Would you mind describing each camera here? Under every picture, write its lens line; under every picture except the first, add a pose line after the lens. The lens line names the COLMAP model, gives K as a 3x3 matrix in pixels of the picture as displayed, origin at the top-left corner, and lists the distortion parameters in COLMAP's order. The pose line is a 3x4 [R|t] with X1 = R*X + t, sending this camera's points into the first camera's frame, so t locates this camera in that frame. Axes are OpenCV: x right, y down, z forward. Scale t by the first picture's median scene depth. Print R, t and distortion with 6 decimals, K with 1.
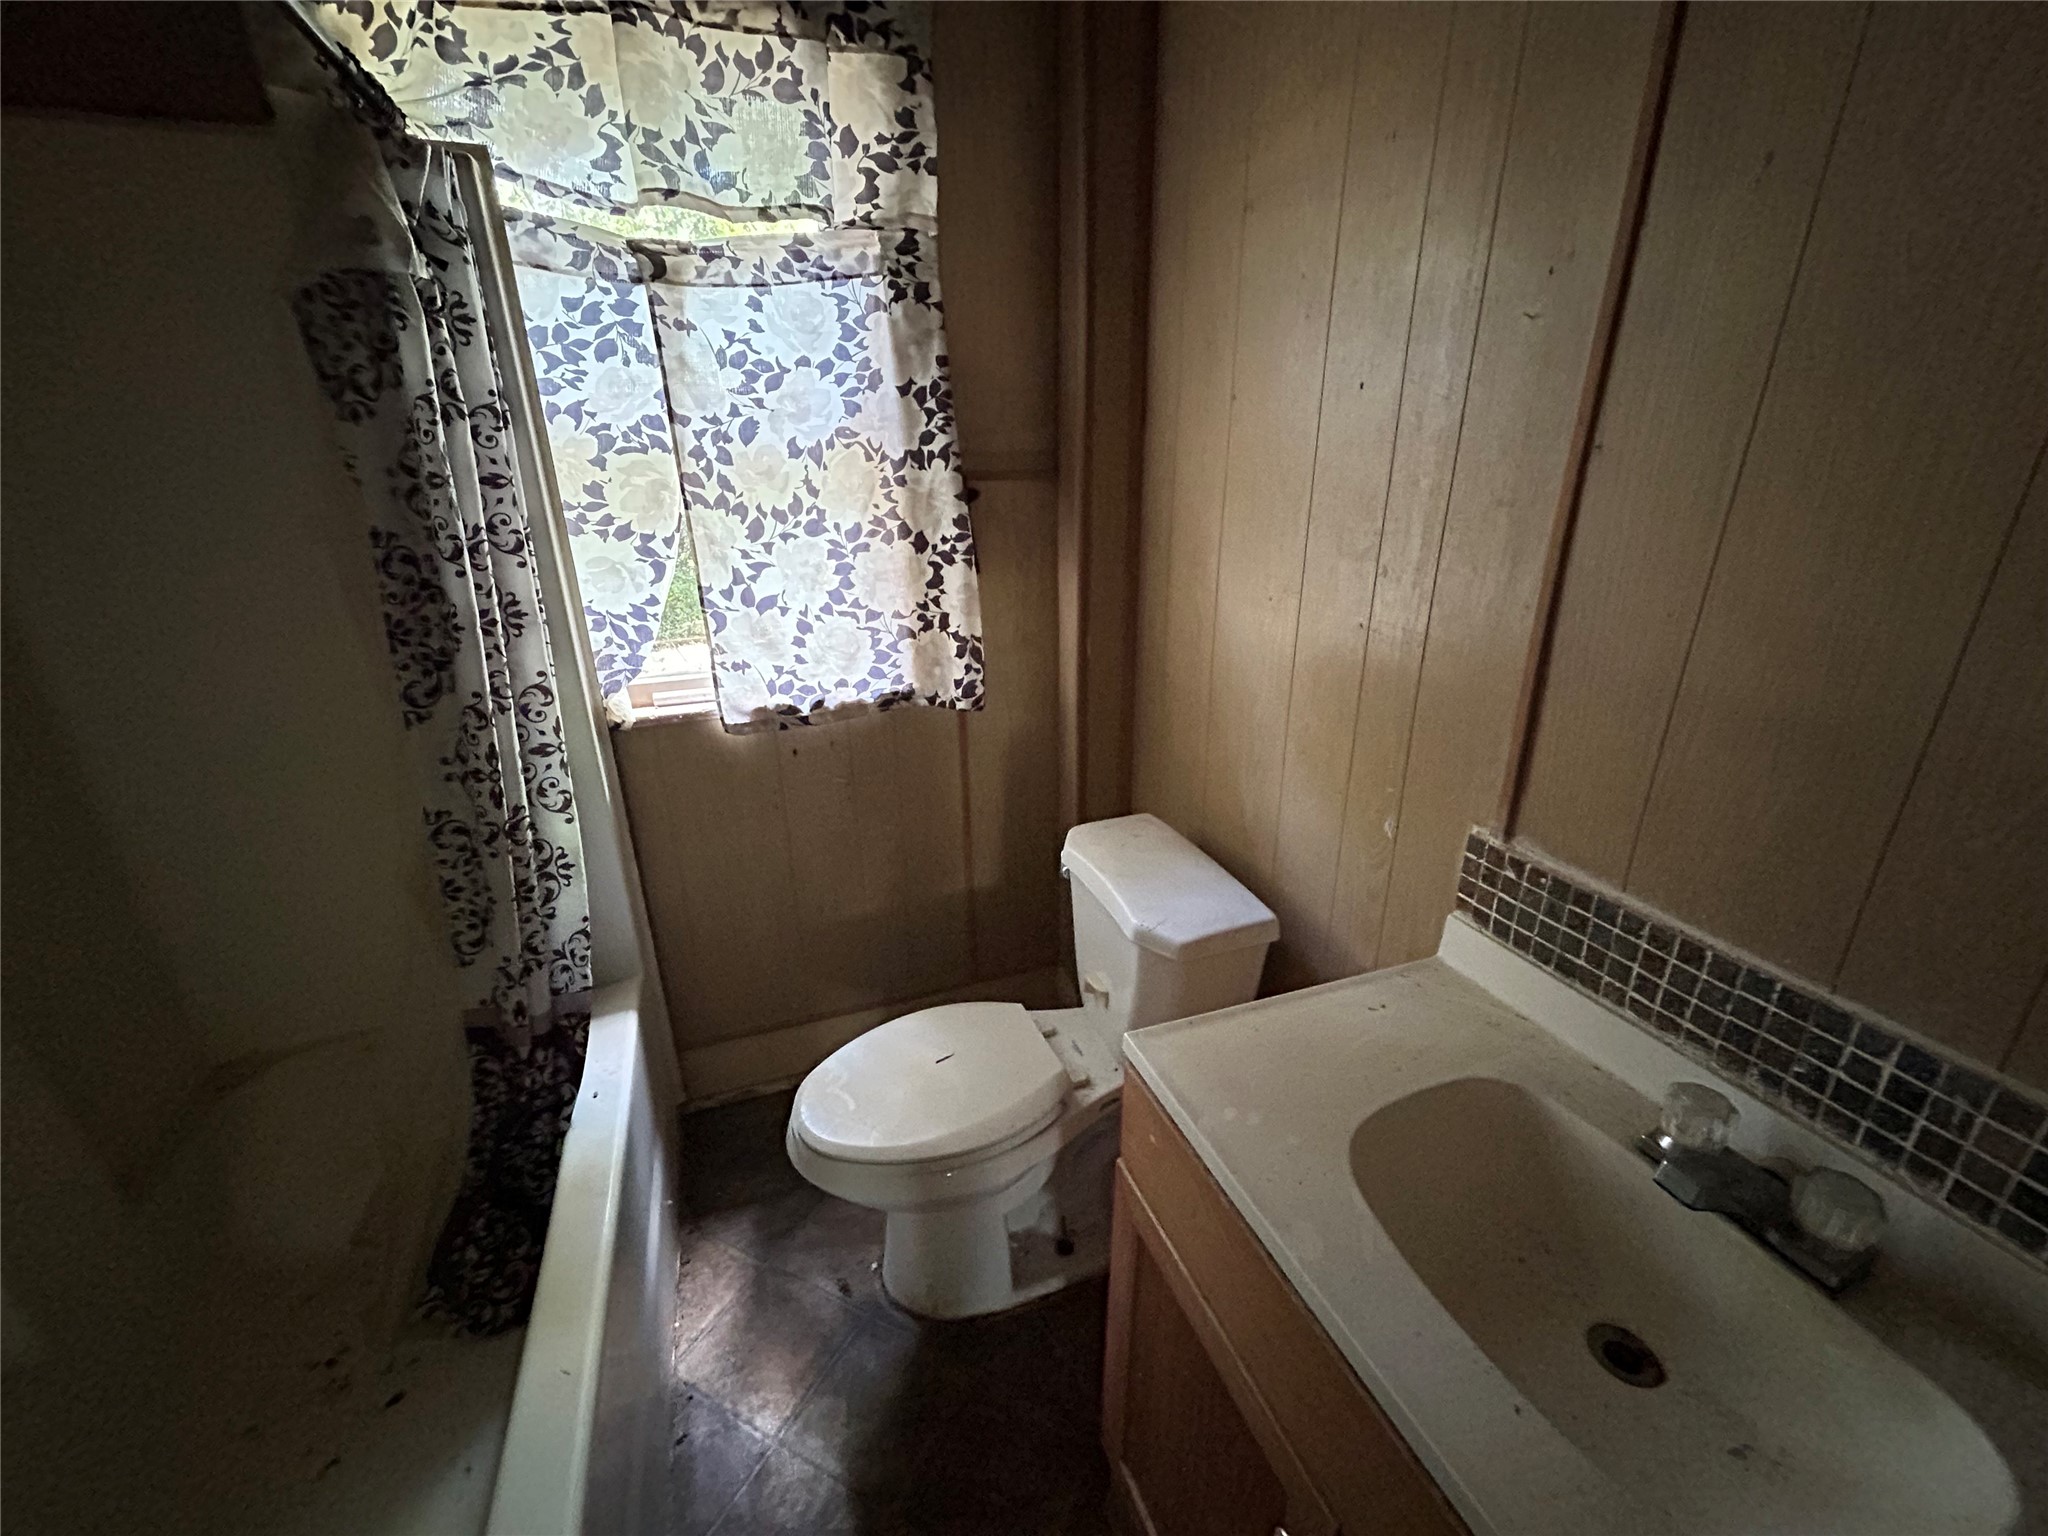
lens RADIAL K [[826.5, 0, 1009.1], [0, 826.5, 762.0], [0, 0, 1]] dist [0.002520, 0.000498]
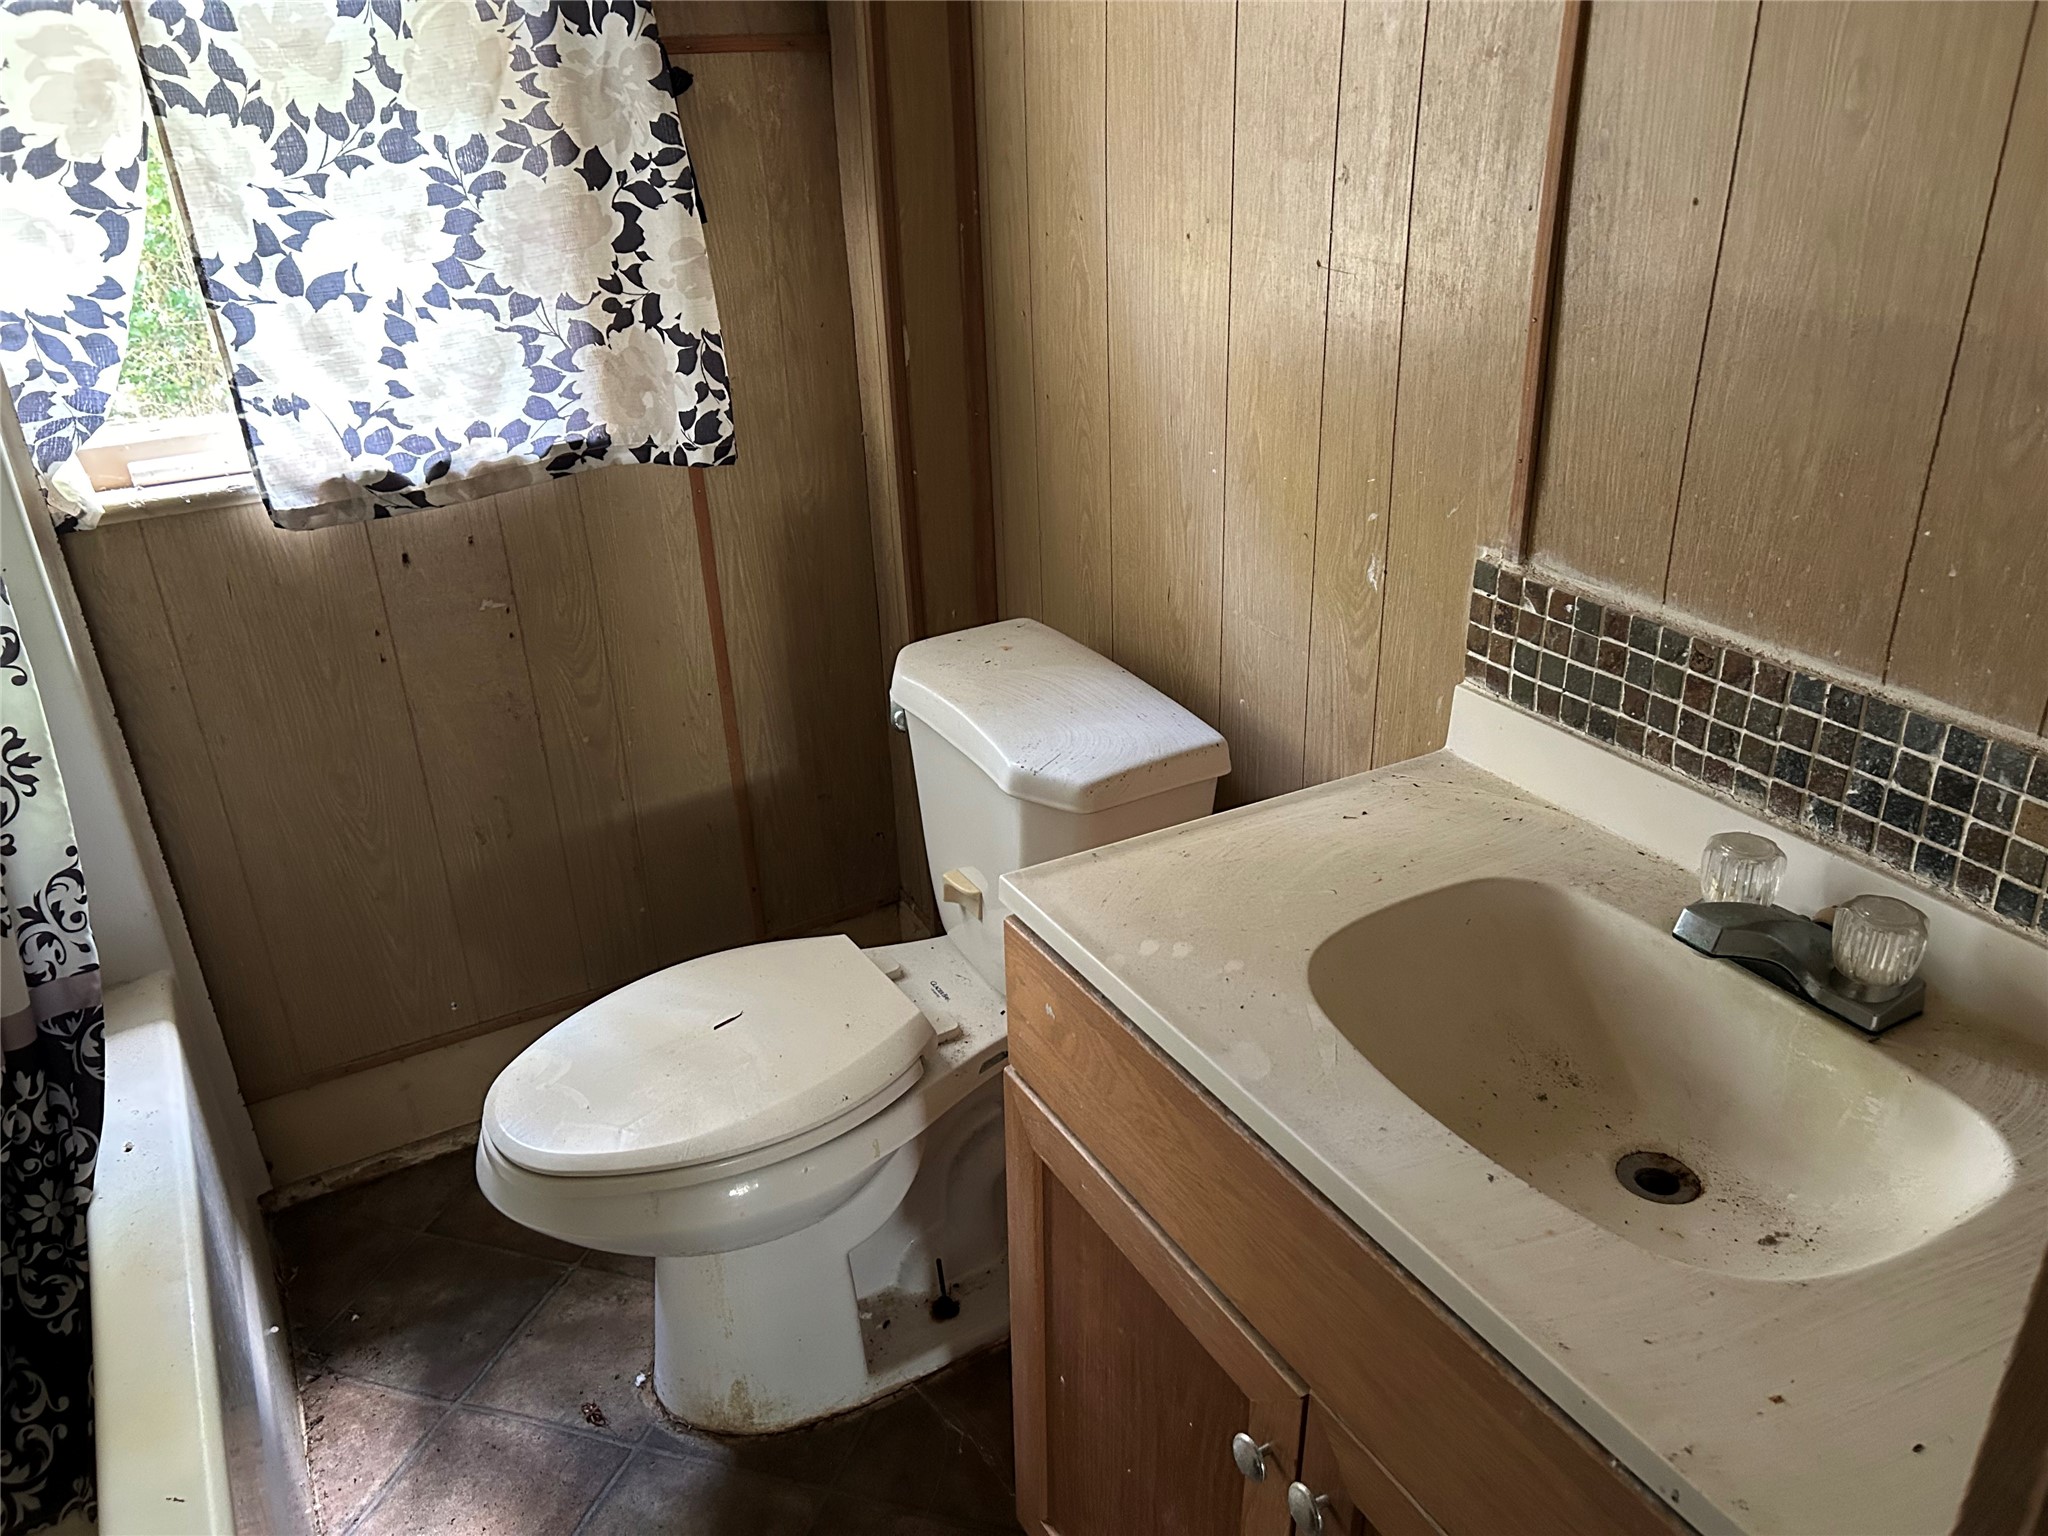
lens RADIAL K [[1543.7, 0, 1021.5], [0, 1543.7, 778.3], [0, 0, 1]] dist [0.043181, -0.053769]
pose [[0.985452, -0.088317, 0.145206, -0.013382], [0.074485, 0.992386, 0.098090, 0.083188], [-0.152763, -0.085847, 0.984527, -0.165210]]
